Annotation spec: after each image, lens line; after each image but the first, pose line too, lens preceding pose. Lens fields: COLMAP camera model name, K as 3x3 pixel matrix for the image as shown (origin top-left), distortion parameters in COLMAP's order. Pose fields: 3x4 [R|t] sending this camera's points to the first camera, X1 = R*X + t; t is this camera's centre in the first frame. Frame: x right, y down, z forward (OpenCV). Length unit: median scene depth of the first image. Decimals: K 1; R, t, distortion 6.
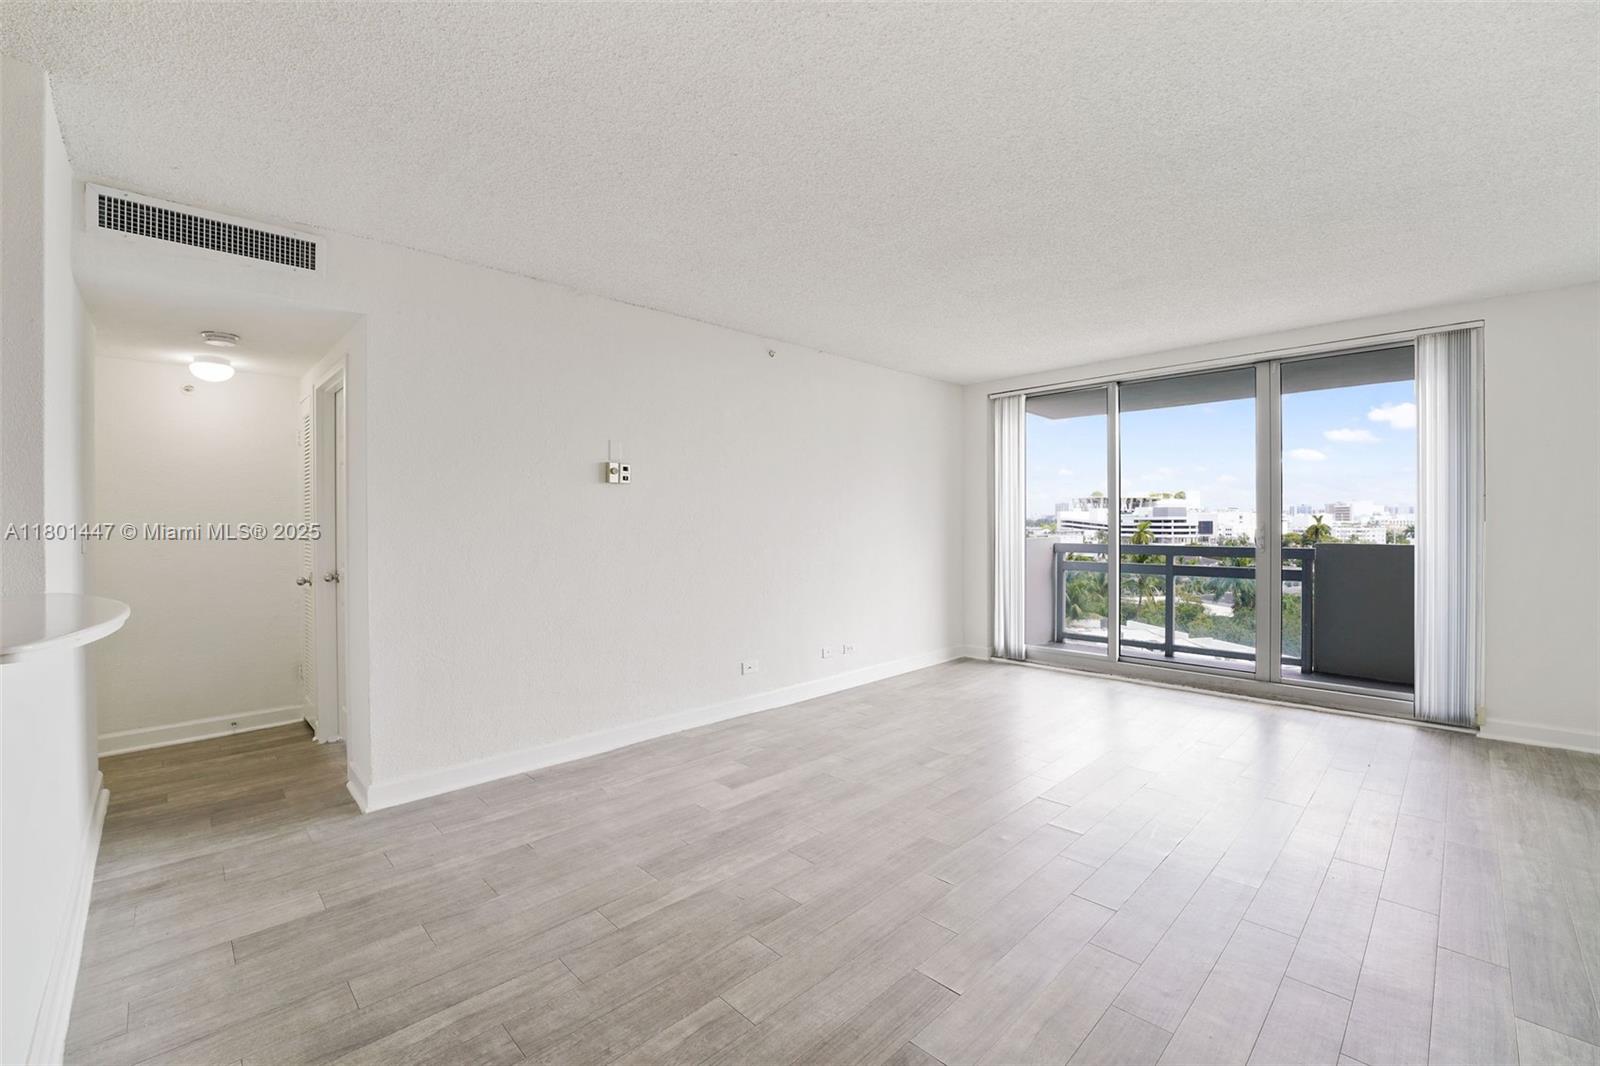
lens RADIAL K [[670.0, 0, 799.4], [0, 670.0, 524.2], [0, 0, 1]] dist [-0.026407, 0.003263]
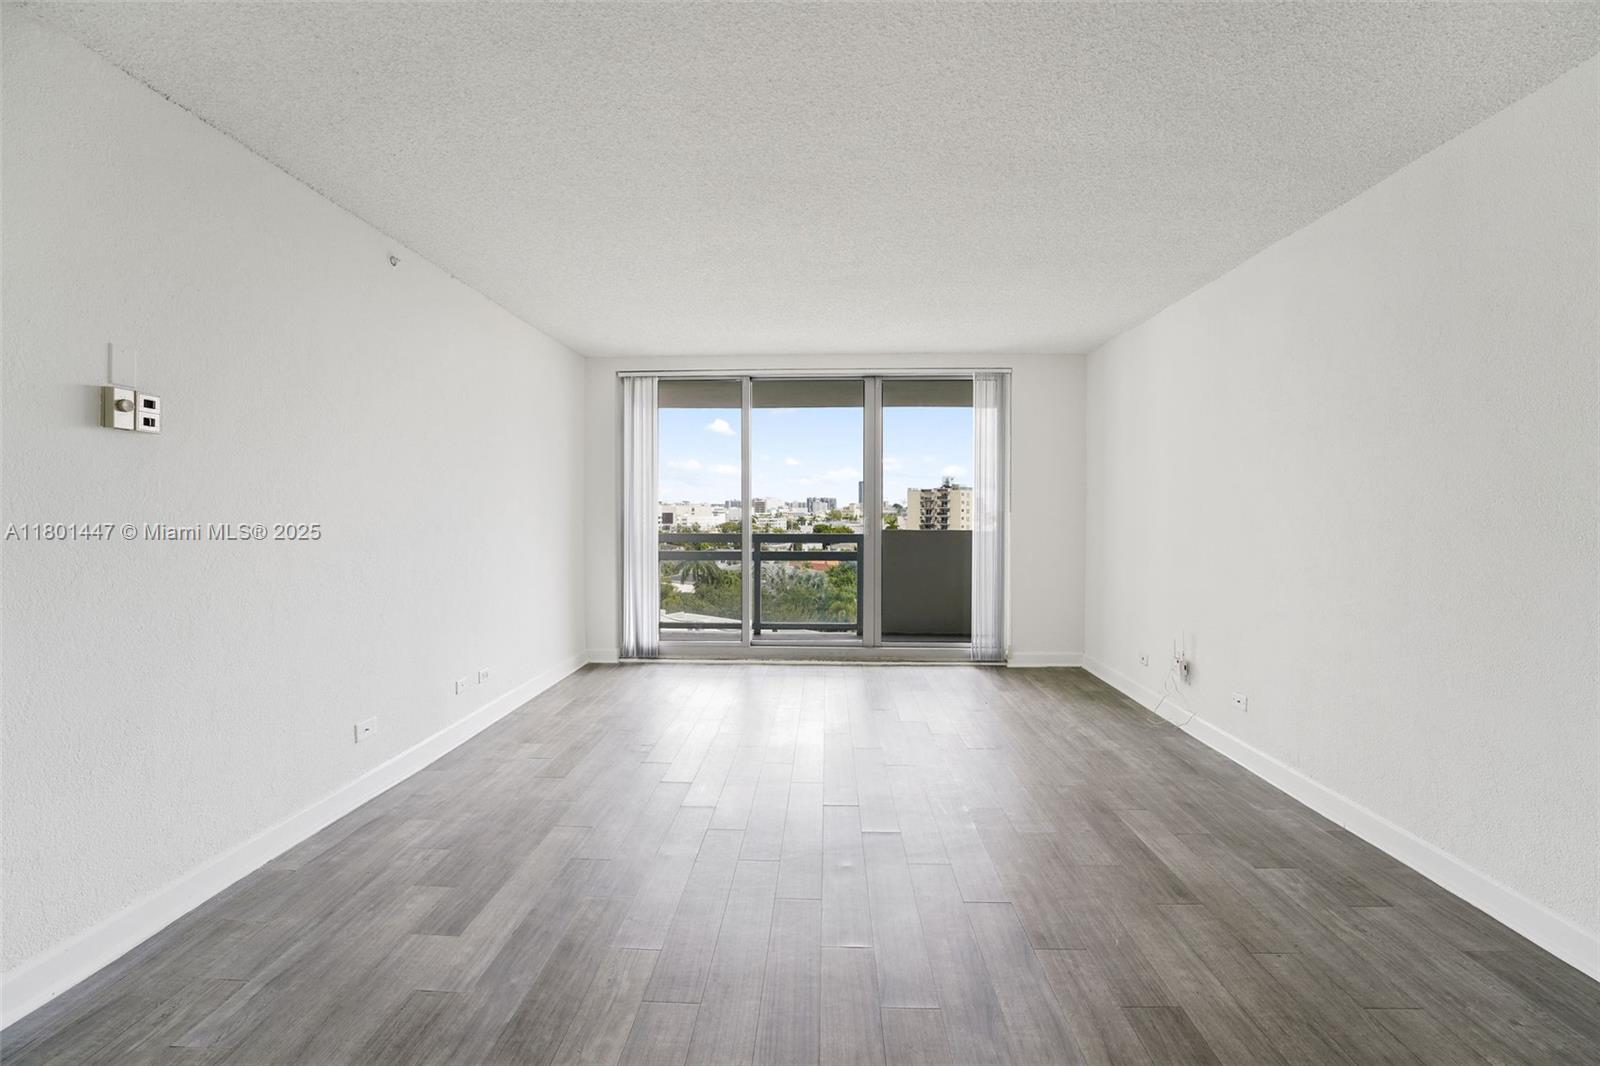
lens RADIAL K [[651.4, 0, 799.8], [0, 651.4, 521.2], [0, 0, 1]] dist [-0.023711, 0.004210]
pose [[0.728868, -0.004657, 0.684639, -0.232468], [-0.001896, 0.999959, 0.008821, 0.003330], [-0.684652, -0.007727, 0.728829, 0.291568]]
